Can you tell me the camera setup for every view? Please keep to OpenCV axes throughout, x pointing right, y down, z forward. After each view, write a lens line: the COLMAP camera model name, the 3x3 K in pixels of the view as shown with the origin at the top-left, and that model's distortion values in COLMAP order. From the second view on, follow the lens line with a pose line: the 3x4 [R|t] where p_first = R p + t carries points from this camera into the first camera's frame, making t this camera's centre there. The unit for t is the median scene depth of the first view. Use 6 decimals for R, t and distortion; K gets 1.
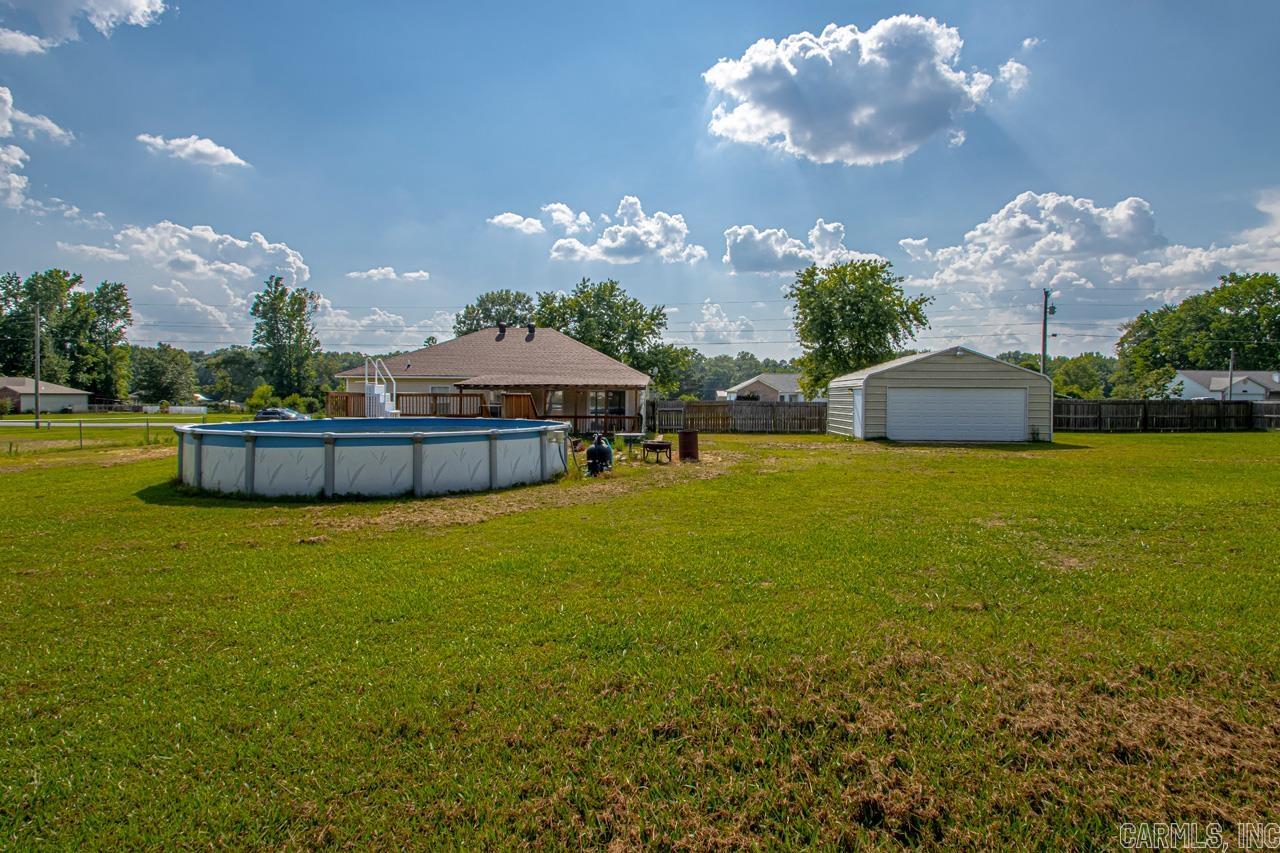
lens RADIAL K [[632.3, 0, 637.1], [0, 632.3, 405.3], [0, 0, 1]] dist [0.006842, -0.026476]
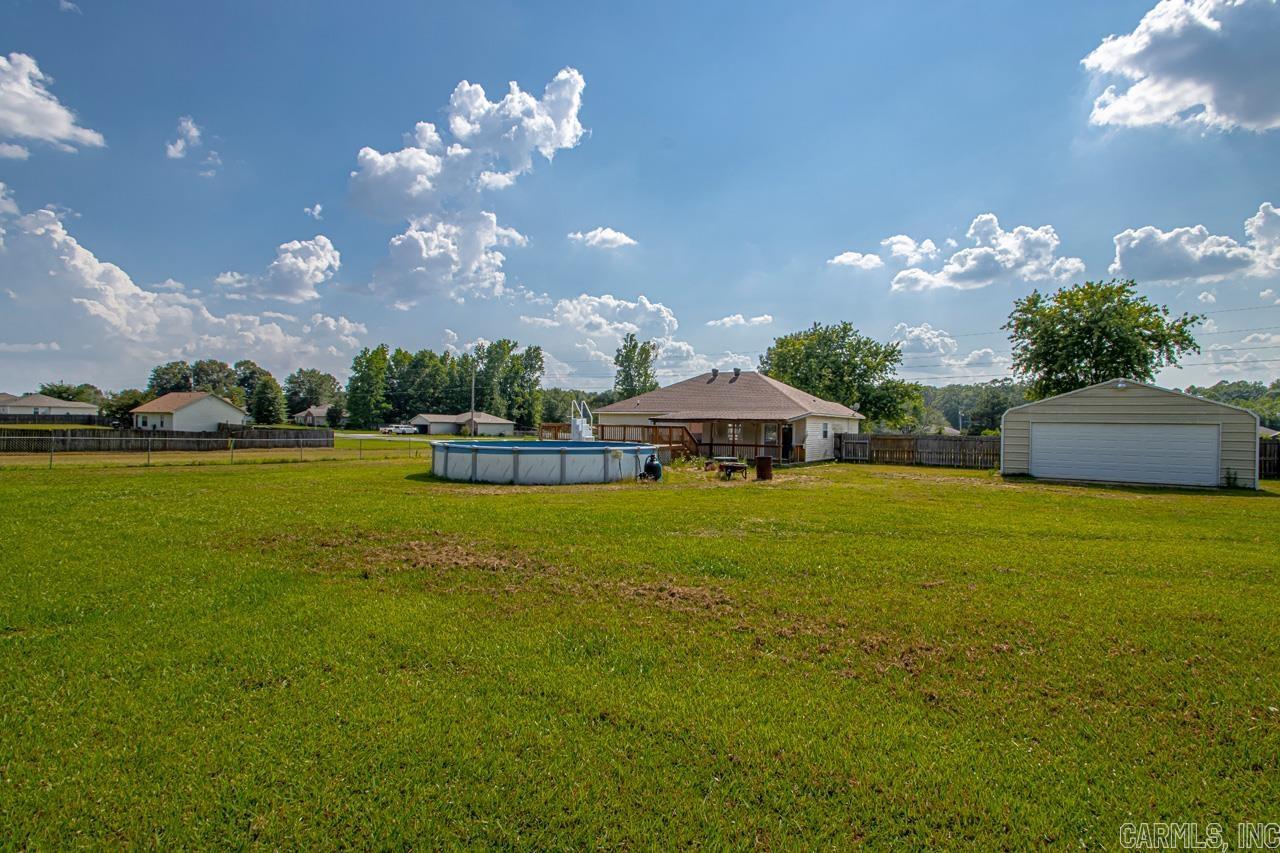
lens RADIAL K [[601.5, 0, 640.0], [0, 601.5, 426.5], [0, 0, 1]] dist [0.016673, -0.020694]
pose [[0.845002, 0.009562, -0.534677, 0.110679], [-0.018880, 0.999750, -0.011959, -0.000100], [0.534430, 0.020200, 0.844972, -0.028507]]
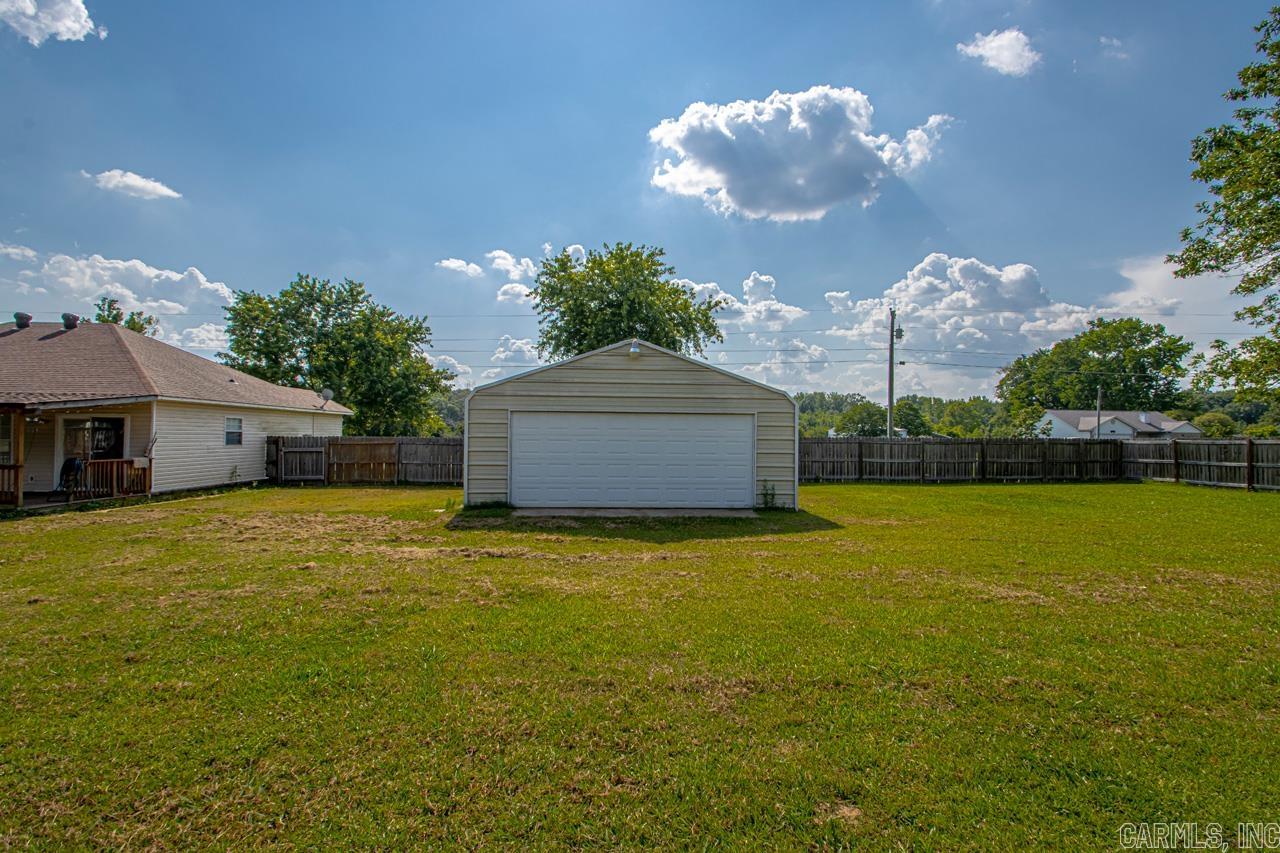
lens RADIAL K [[579.2, 0, 685.3], [0, 579.2, 434.2], [0, 0, 1]] dist [0.001585, -0.017122]
pose [[0.991402, 0.004272, 0.130783, 0.138014], [-0.001908, 0.999833, -0.018189, -0.000053], [-0.130839, 0.017783, 0.991244, 0.131378]]
